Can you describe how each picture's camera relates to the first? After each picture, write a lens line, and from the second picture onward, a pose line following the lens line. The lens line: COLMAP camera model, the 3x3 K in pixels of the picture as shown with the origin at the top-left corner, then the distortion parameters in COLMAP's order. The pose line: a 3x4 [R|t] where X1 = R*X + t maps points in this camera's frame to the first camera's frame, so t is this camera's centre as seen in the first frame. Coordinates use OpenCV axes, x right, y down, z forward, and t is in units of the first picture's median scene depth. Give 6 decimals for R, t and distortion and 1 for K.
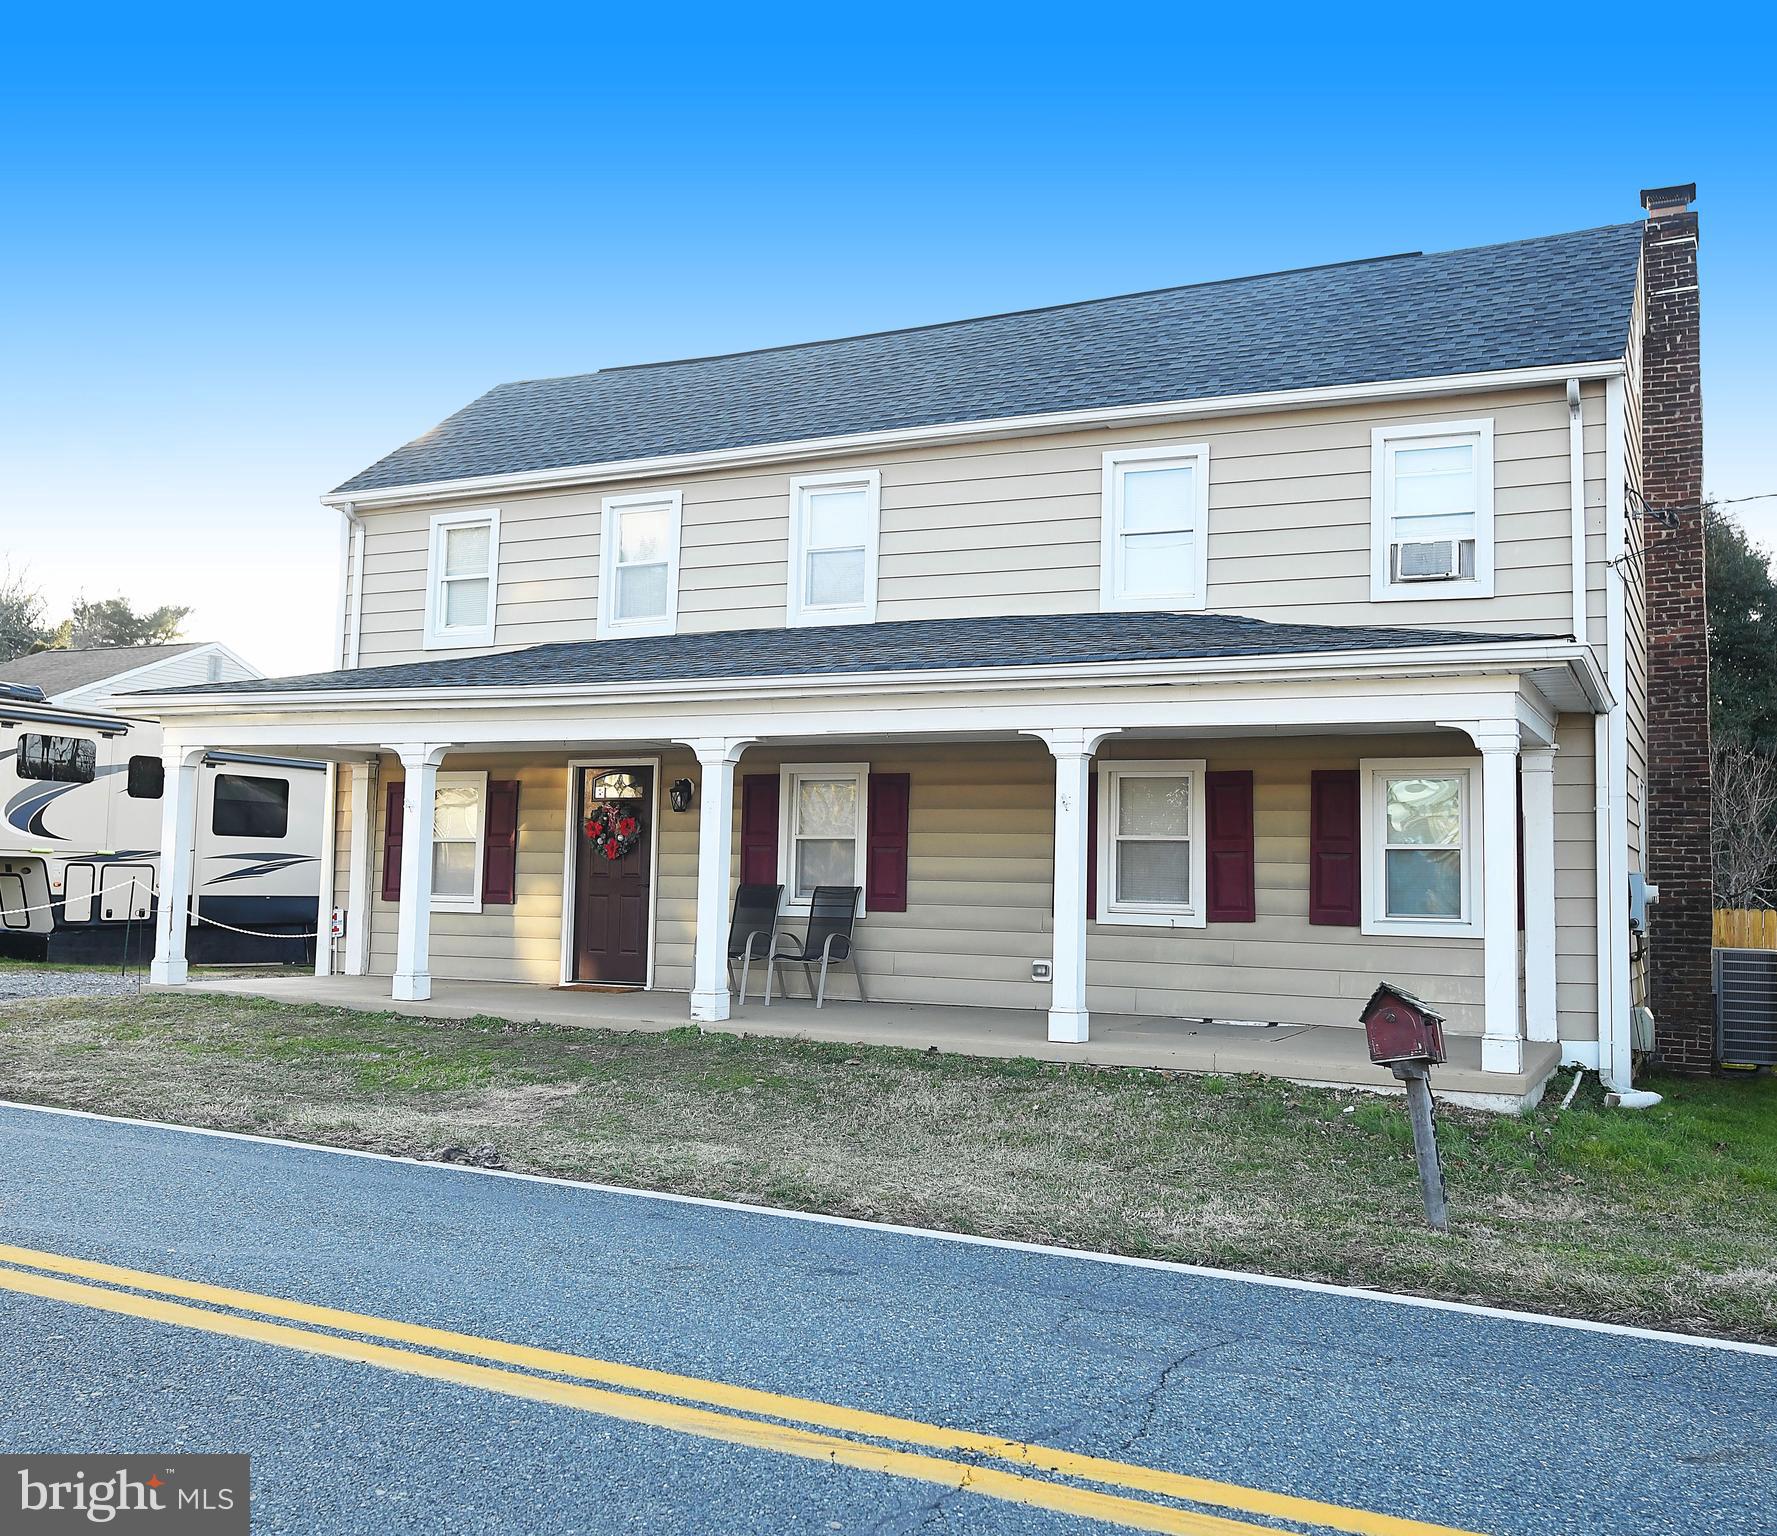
lens RADIAL K [[1608.1, 0, 886.9], [0, 1608.1, 734.6], [0, 0, 1]] dist [-0.003063, 0.008462]
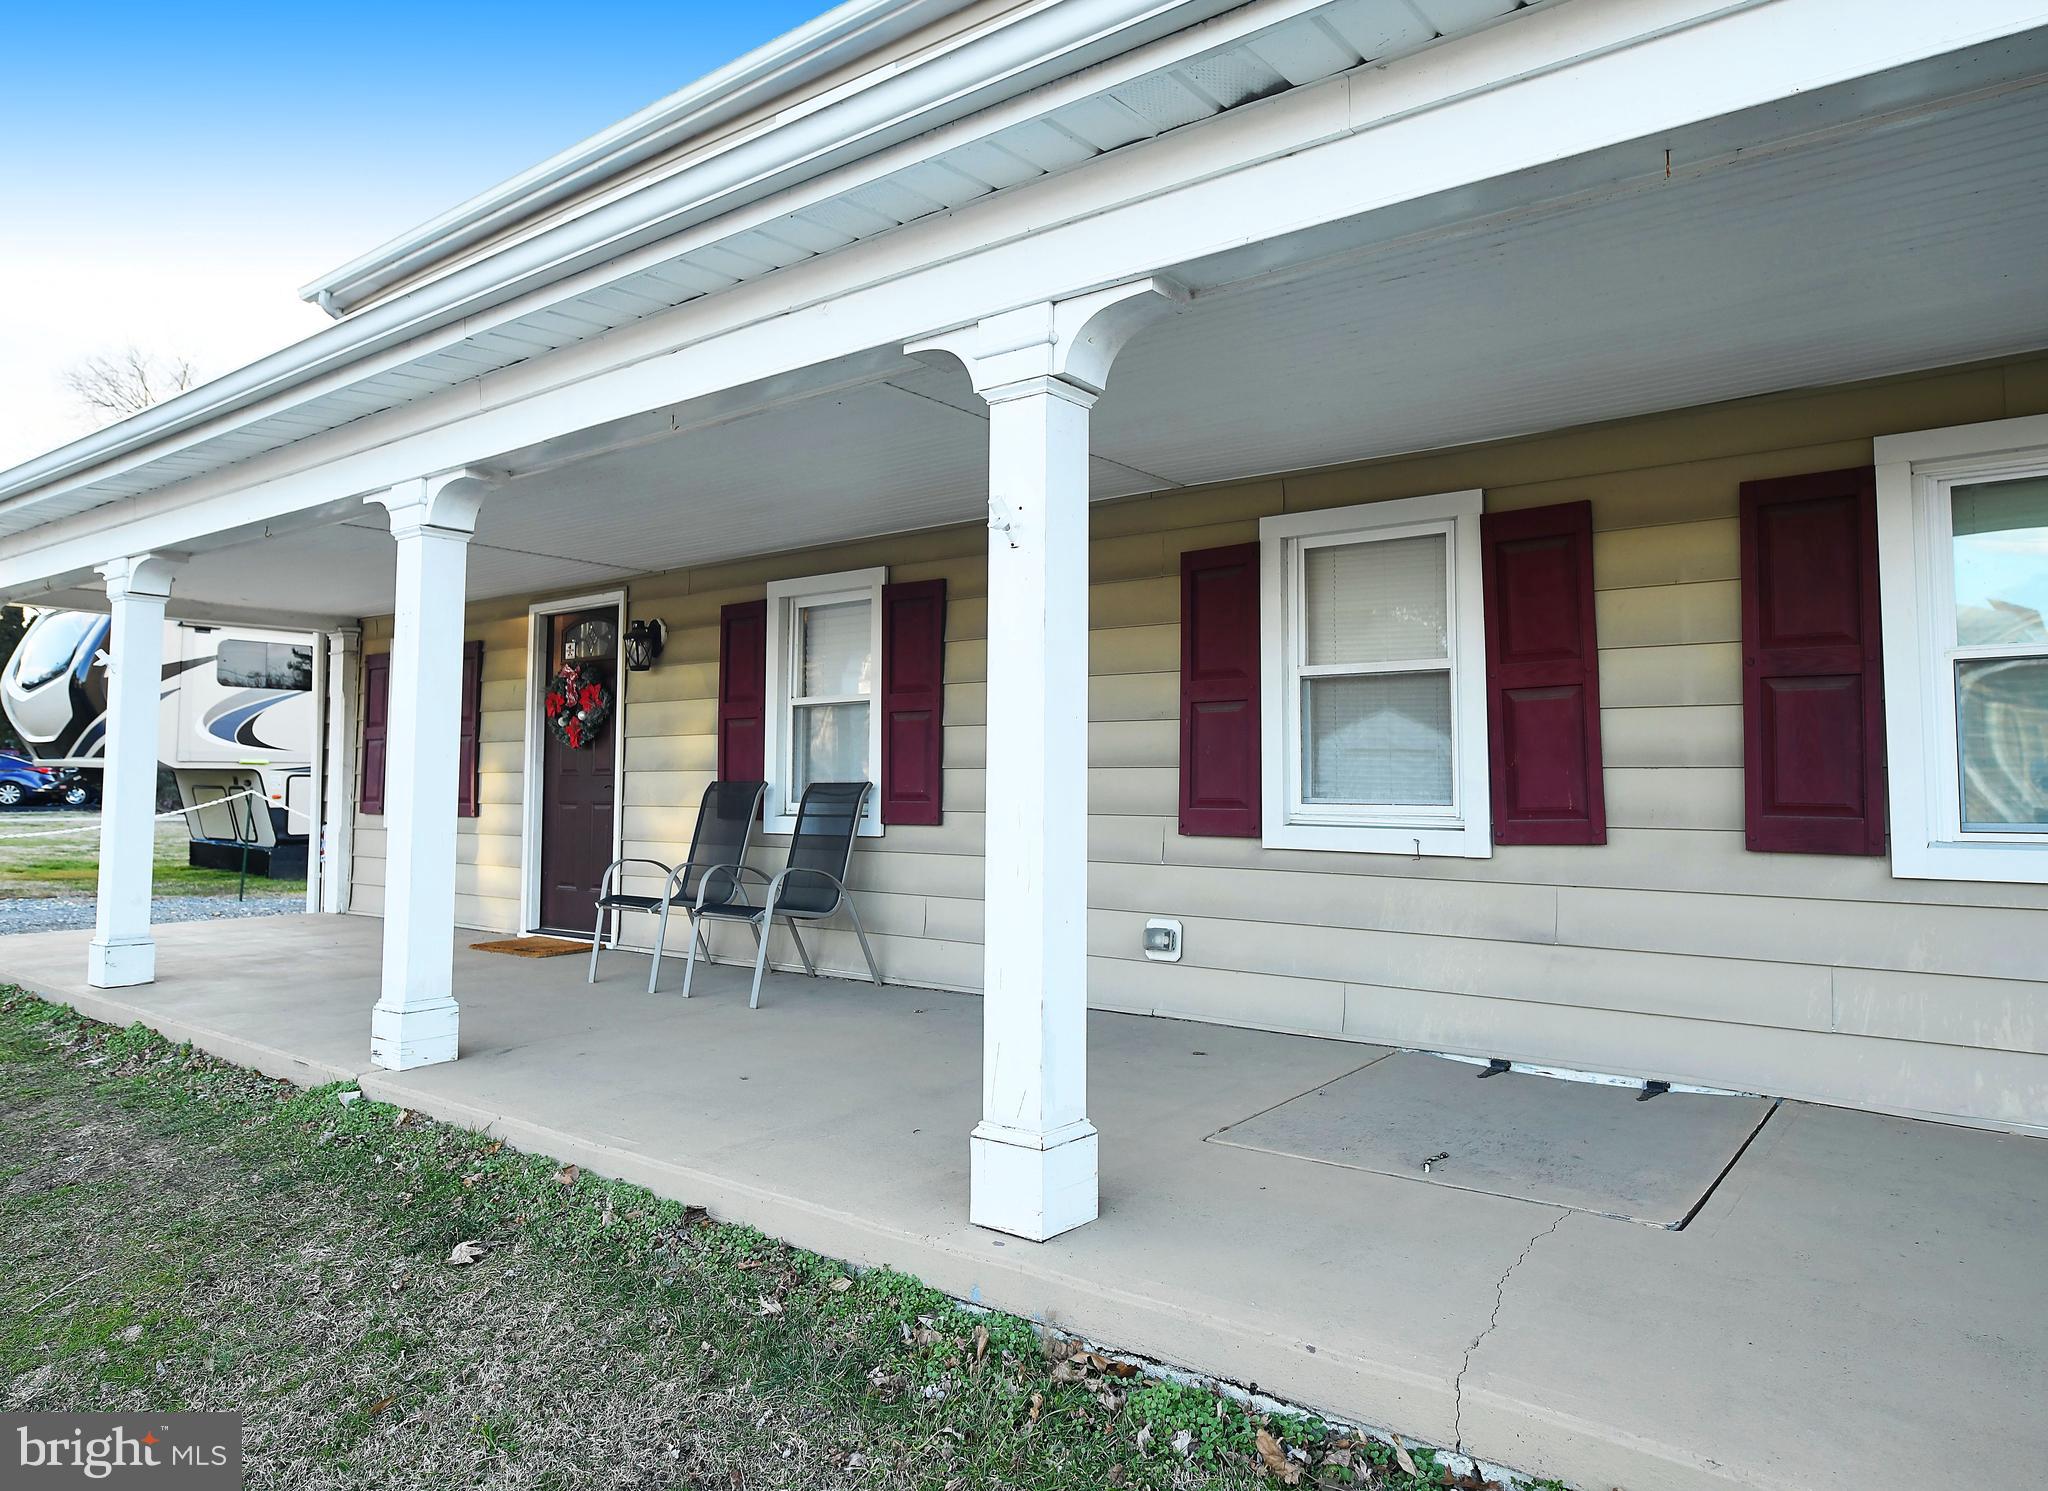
lens RADIAL K [[1280.8, 0, 1055.1], [0, 1280.8, 692.9], [0, 0, 1]] dist [-0.001074, -0.000654]
pose [[0.983776, -0.031190, -0.176668, 0.127725], [0.035021, 0.999213, 0.018607, 0.056167], [0.175948, -0.024492, 0.984095, 0.558416]]
